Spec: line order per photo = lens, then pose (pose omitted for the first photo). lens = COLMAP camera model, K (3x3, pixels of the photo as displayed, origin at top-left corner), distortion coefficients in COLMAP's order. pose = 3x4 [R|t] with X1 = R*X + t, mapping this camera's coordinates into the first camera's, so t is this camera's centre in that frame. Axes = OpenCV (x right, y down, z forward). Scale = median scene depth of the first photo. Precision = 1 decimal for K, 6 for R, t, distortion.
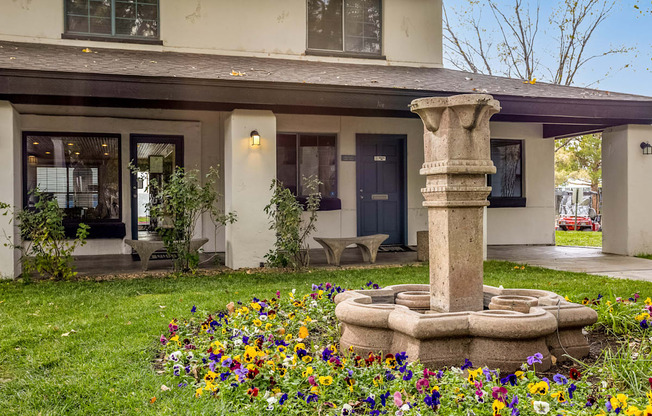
lens RADIAL K [[655.7, 0, 325.9], [0, 655.7, 206.0], [0, 0, 1]] dist [0.000376, 0.000000]
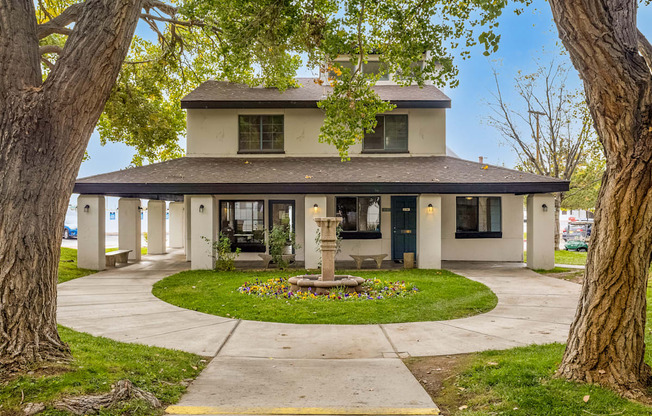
lens RADIAL K [[655.7, 0, 326.0], [0, 655.7, 208.1], [0, 0, 1]] dist [0.000376, 0.000000]
pose [[0.952081, 0.005206, -0.305803, 0.480019], [-0.006851, 0.999967, -0.004307, -0.078243], [0.305770, 0.006196, 0.952085, -0.848292]]
